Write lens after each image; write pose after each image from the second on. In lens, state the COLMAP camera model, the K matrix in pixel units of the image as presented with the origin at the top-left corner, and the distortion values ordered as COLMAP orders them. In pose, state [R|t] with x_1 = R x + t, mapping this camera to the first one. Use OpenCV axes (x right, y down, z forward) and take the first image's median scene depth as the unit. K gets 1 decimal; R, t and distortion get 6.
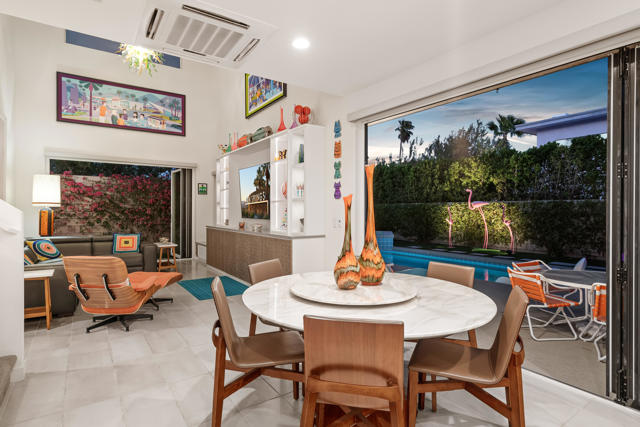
lens RADIAL K [[335.0, 0, 319.2], [0, 335.0, 210.1], [0, 0, 1]] dist [0.000265, -0.000273]
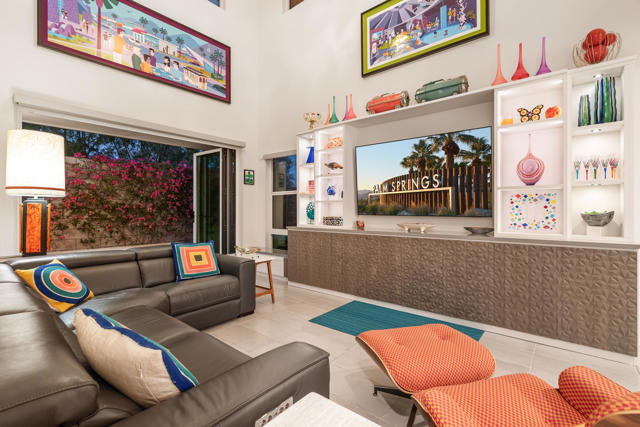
lens RADIAL K [[293.2, 0, 319.5], [0, 293.2, 206.9], [0, 0, 1]] dist [-0.002608, -0.000214]
pose [[0.963663, -0.002784, 0.267108, -0.423755], [0.004653, 0.999969, -0.006364, 0.009377], [-0.267082, 0.007376, 0.963646, 0.373636]]
